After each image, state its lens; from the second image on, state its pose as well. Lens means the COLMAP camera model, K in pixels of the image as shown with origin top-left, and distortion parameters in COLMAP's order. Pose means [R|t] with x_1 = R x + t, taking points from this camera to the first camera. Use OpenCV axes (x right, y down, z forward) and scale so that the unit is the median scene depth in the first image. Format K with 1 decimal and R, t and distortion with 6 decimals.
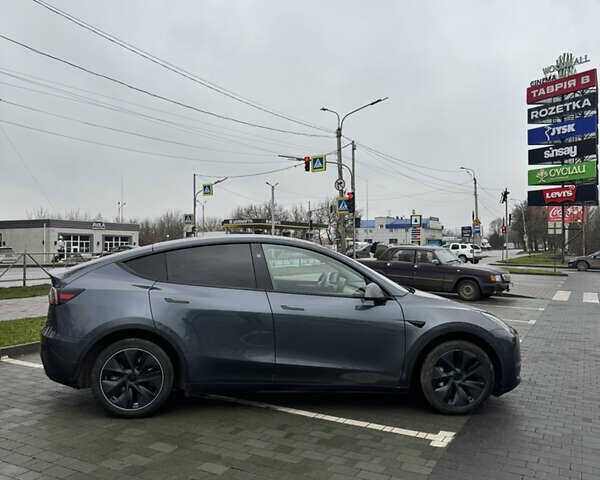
lens RADIAL K [[566.4, 0, 299.2], [0, 566.4, 241.9], [0, 0, 1]] dist [0.125273, -0.164195]
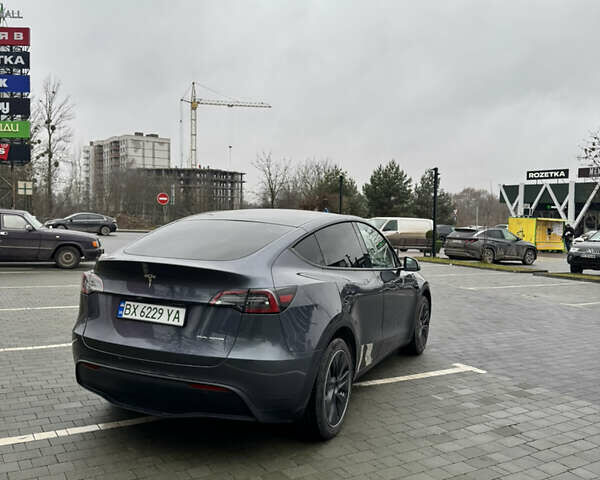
lens RADIAL K [[566.4, 0, 299.2], [0, 566.4, 241.9], [0, 0, 1]] dist [0.125273, -0.164195]
pose [[0.490213, -0.038780, 0.870740, -0.141793], [-0.025292, 0.997956, 0.058684, -0.002348], [-0.871236, -0.050790, 0.488230, 0.091089]]
